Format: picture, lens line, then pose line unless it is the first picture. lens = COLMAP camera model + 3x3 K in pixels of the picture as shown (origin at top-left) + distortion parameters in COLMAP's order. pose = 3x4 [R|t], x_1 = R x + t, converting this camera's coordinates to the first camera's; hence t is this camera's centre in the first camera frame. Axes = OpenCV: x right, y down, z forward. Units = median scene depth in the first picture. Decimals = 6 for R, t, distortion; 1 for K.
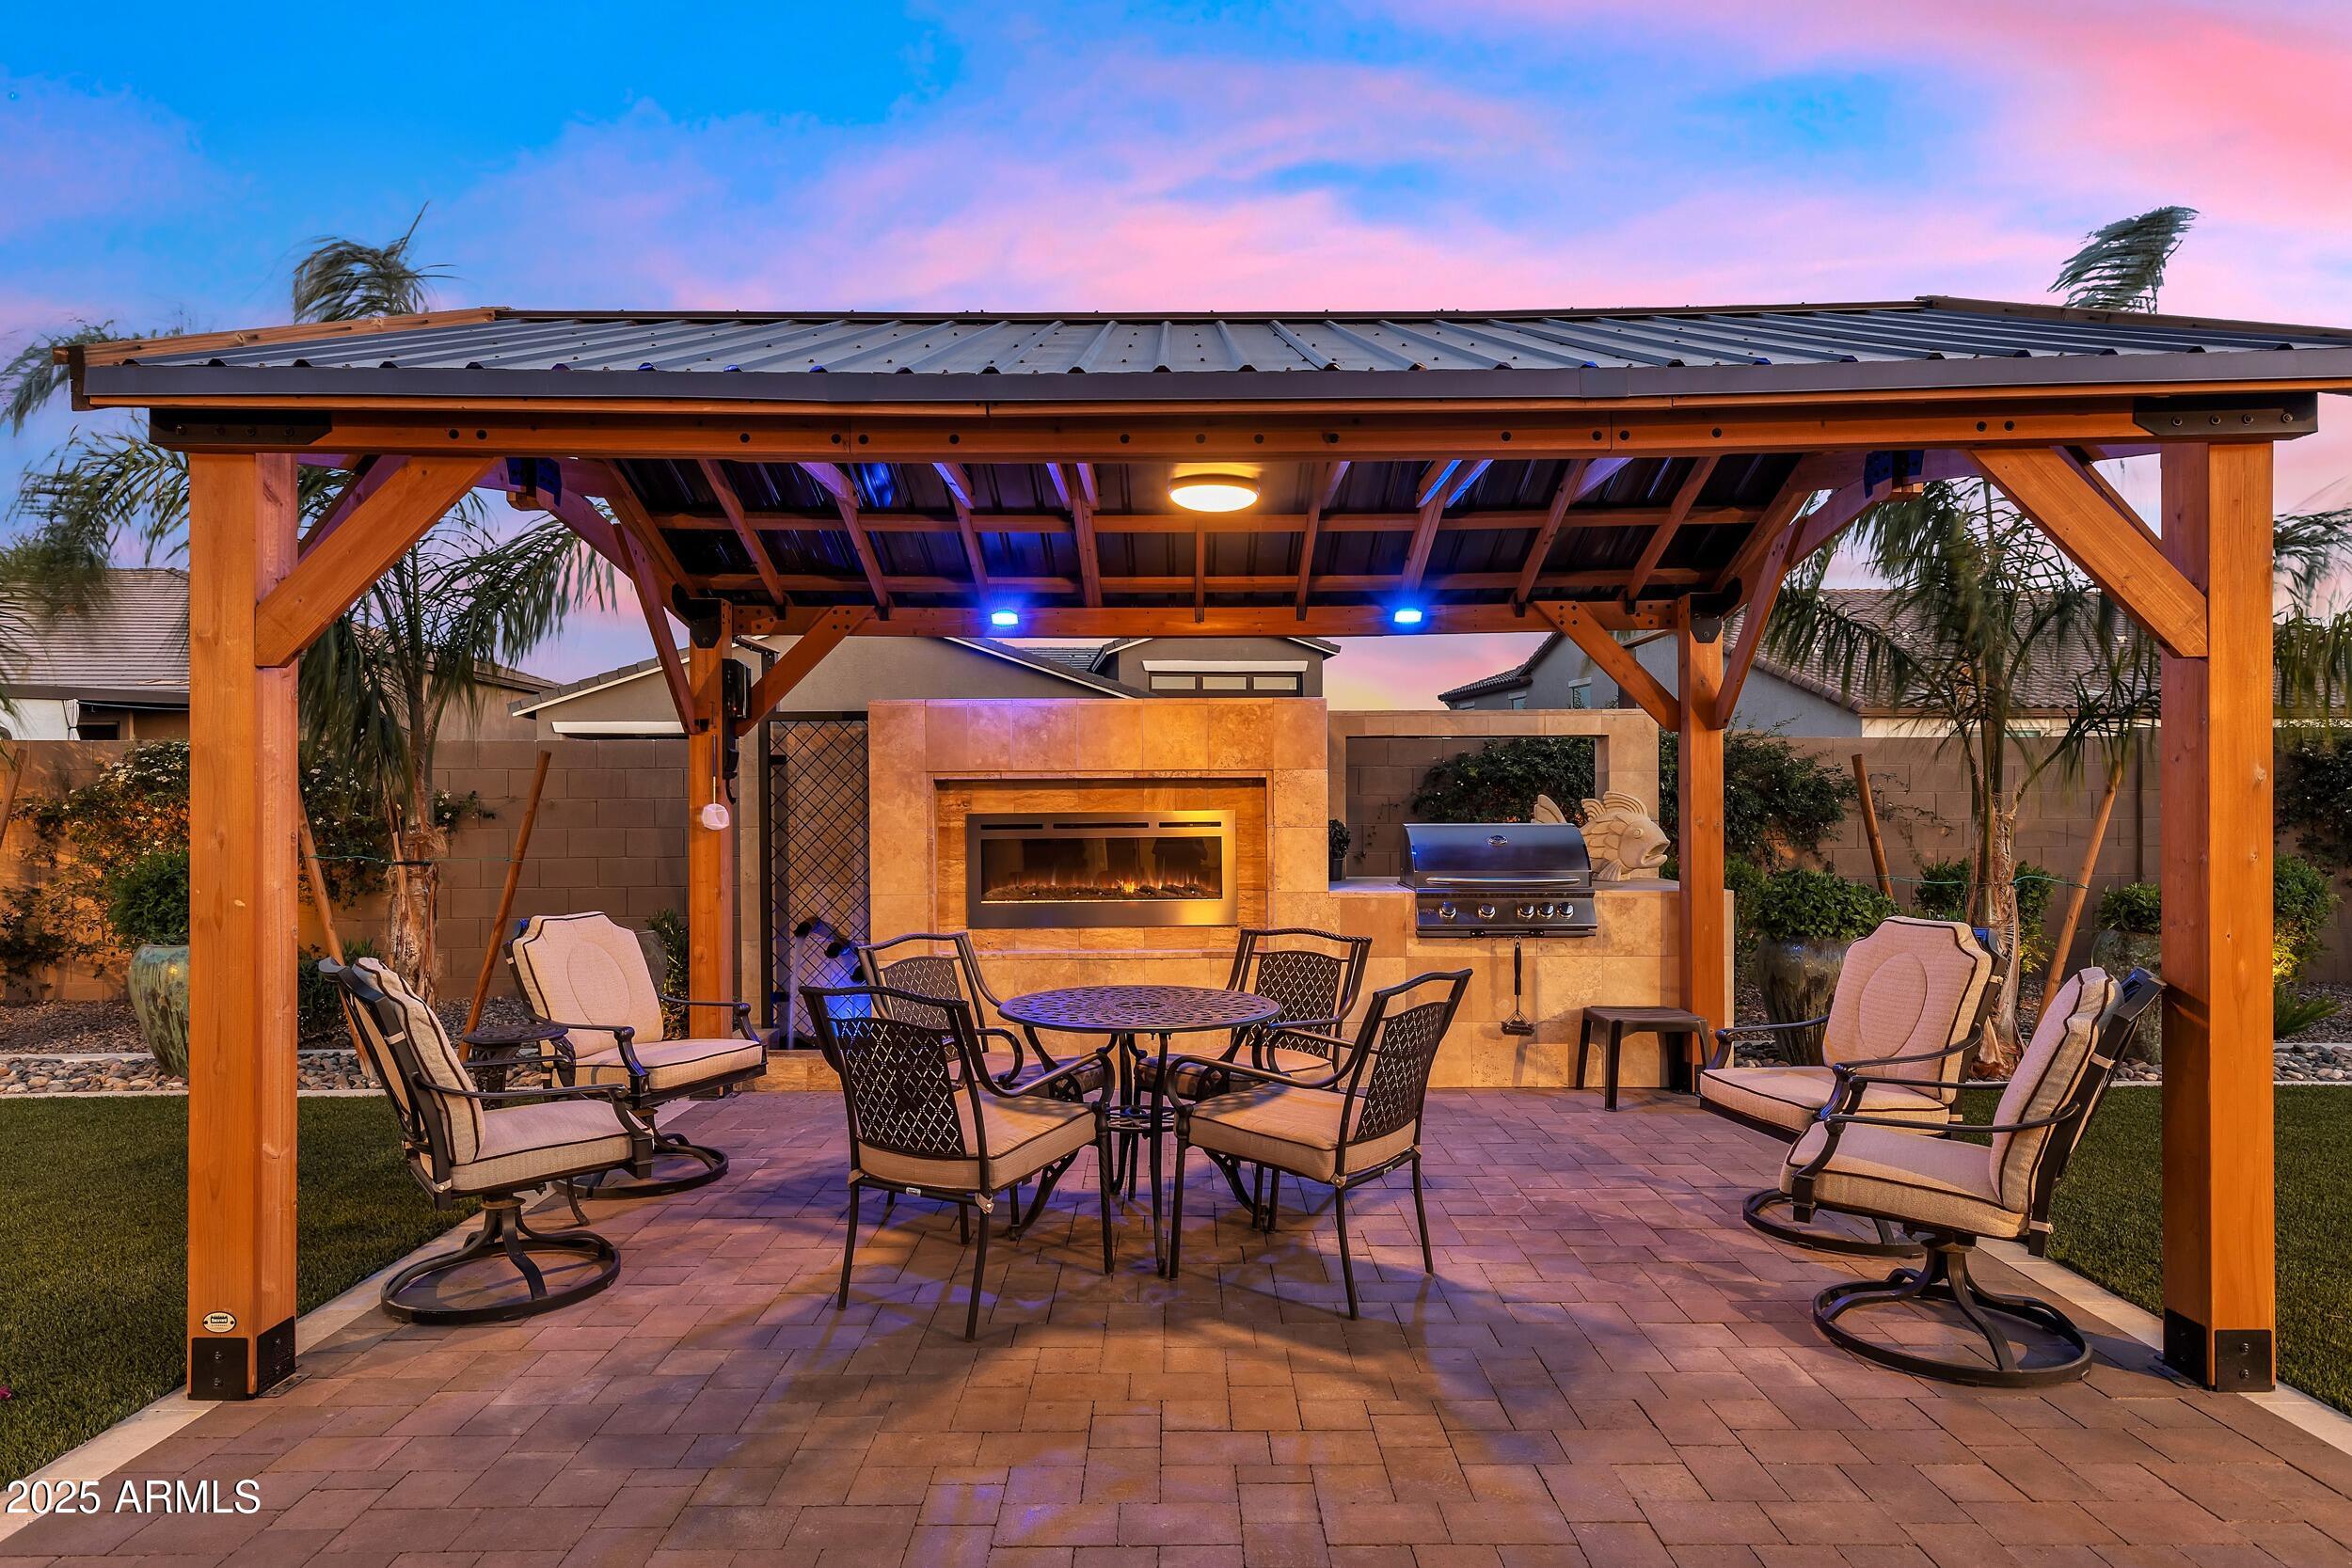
lens RADIAL K [[1366.9, 0, 1173.7], [0, 1366.9, 808.8], [0, 0, 1]] dist [-0.000465, 0.000378]
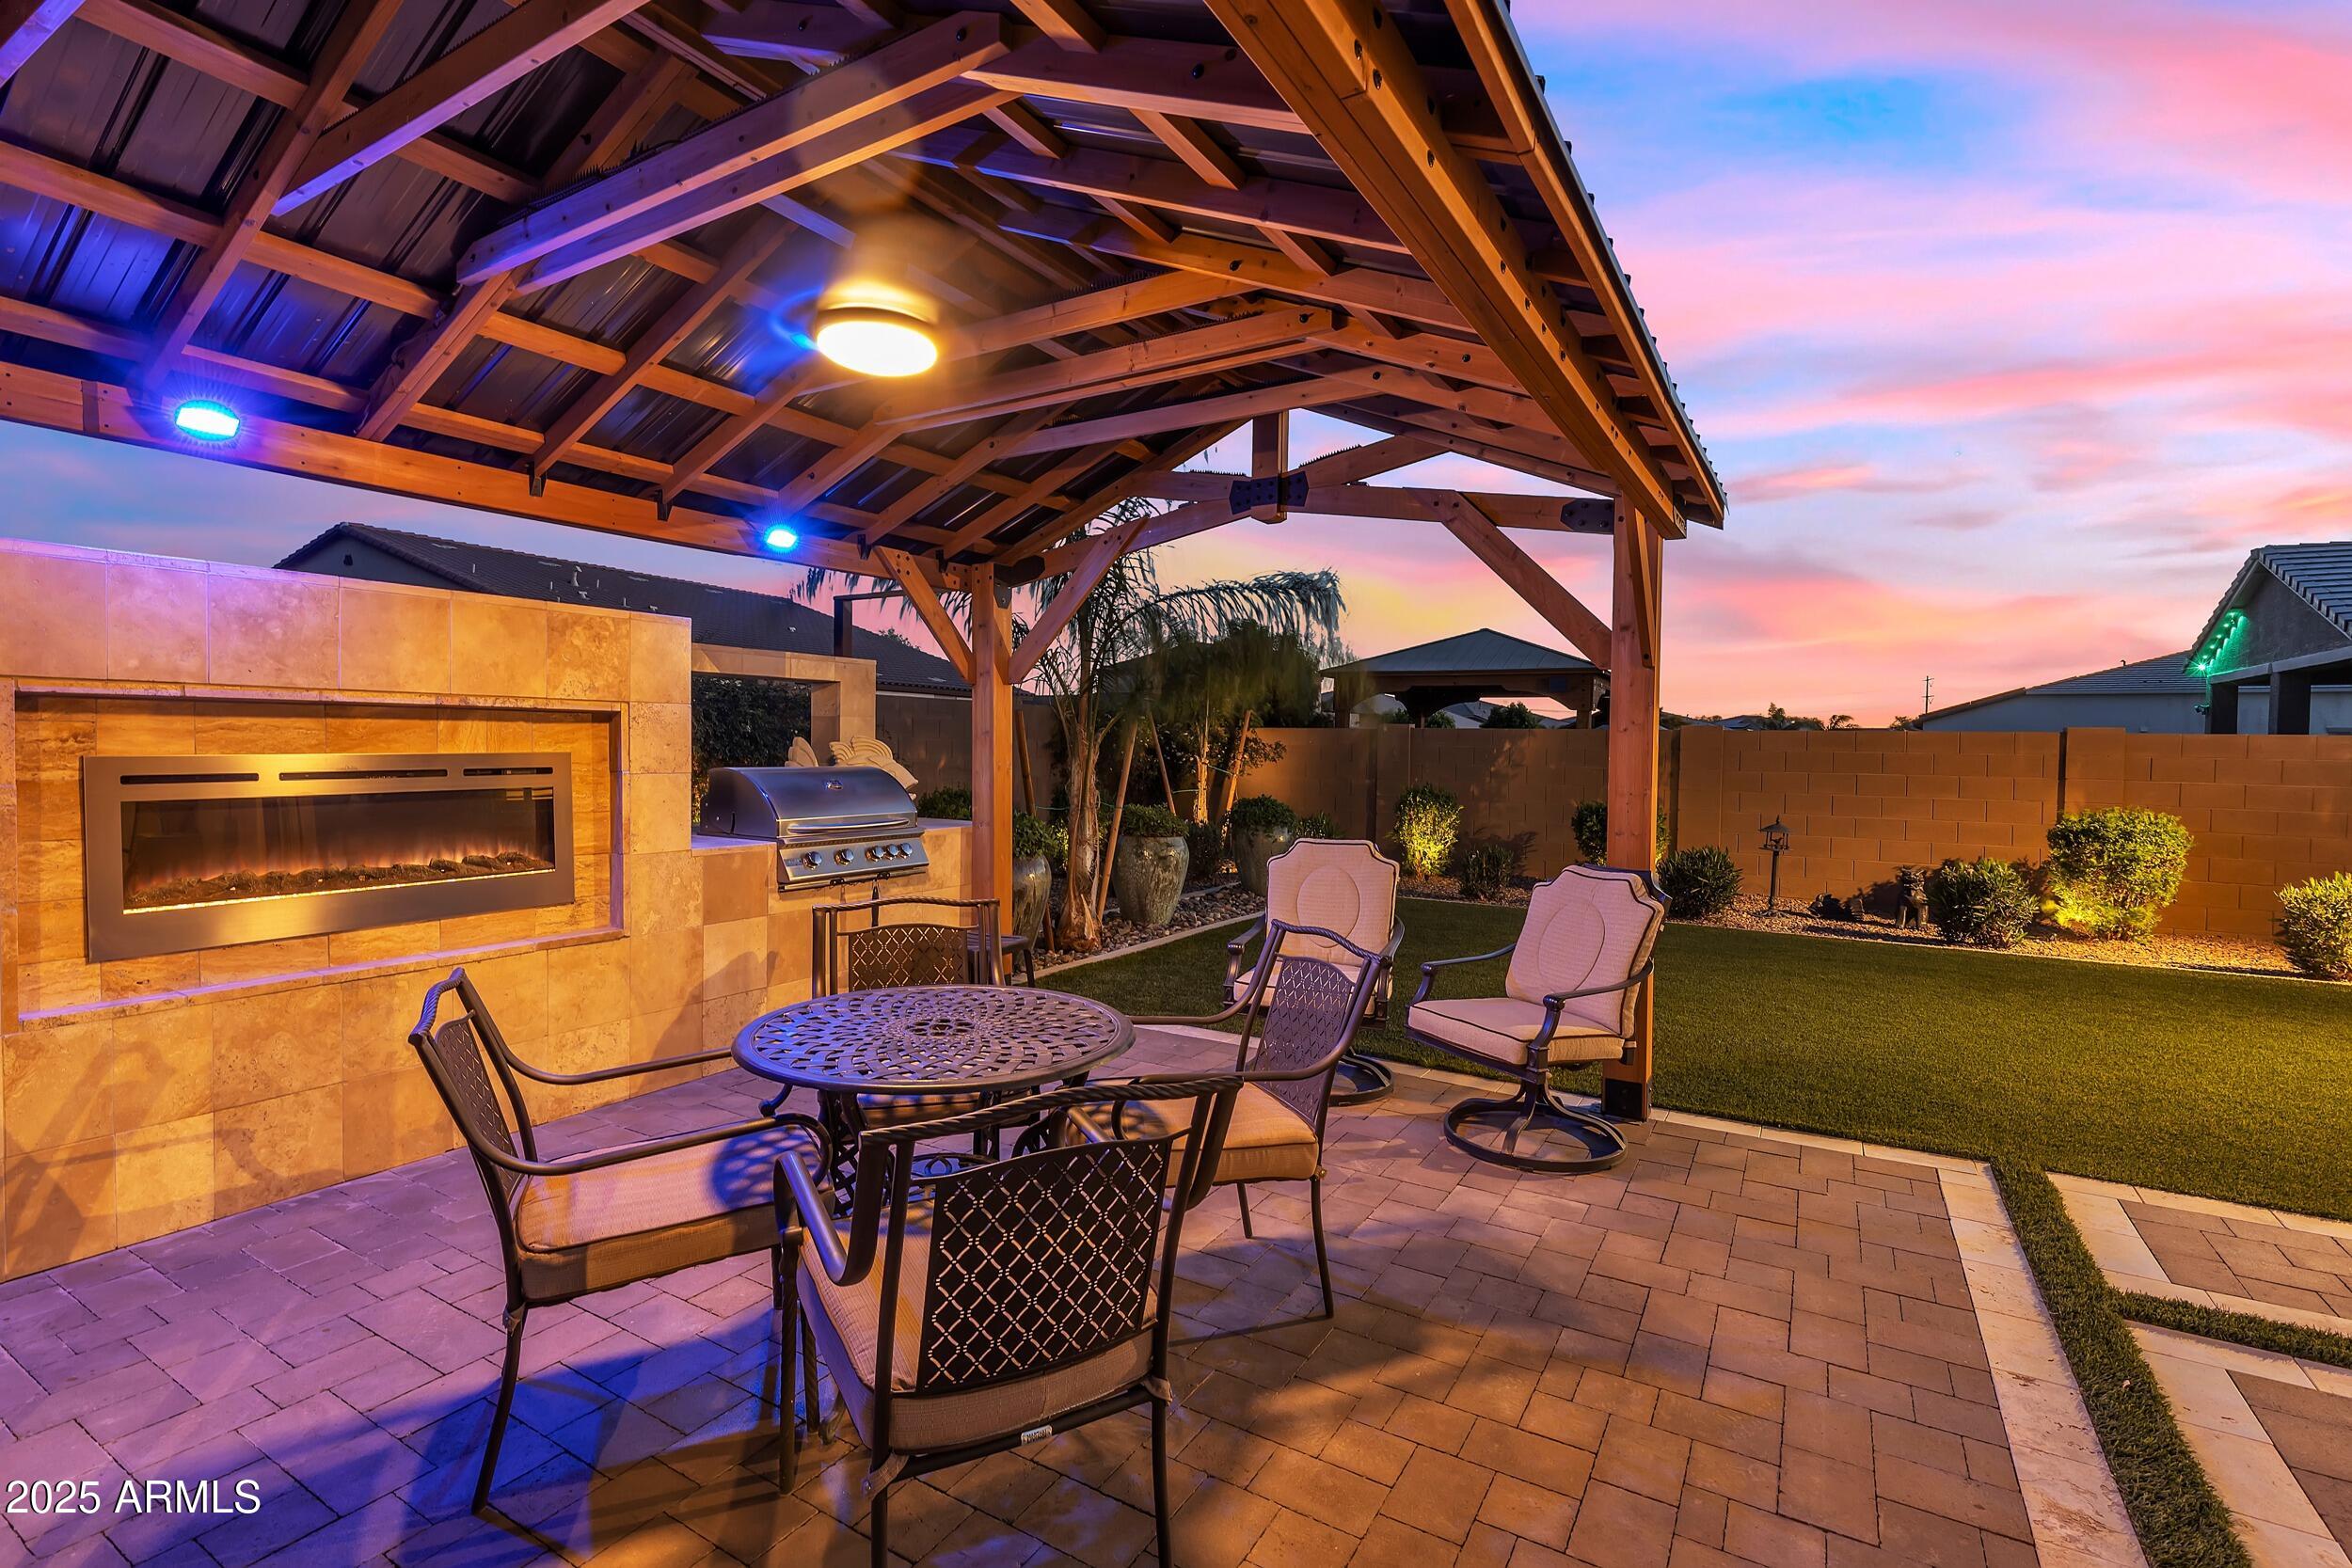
lens RADIAL K [[1073.5, 0, 1175.5], [0, 1073.5, 777.5], [0, 0, 1]] dist [0.002138, 0.000323]
pose [[0.521184, -0.014976, 0.853313, -0.296336], [-0.009217, 0.999689, 0.023175, -0.001920], [-0.853394, -0.019944, 0.520884, 0.402102]]
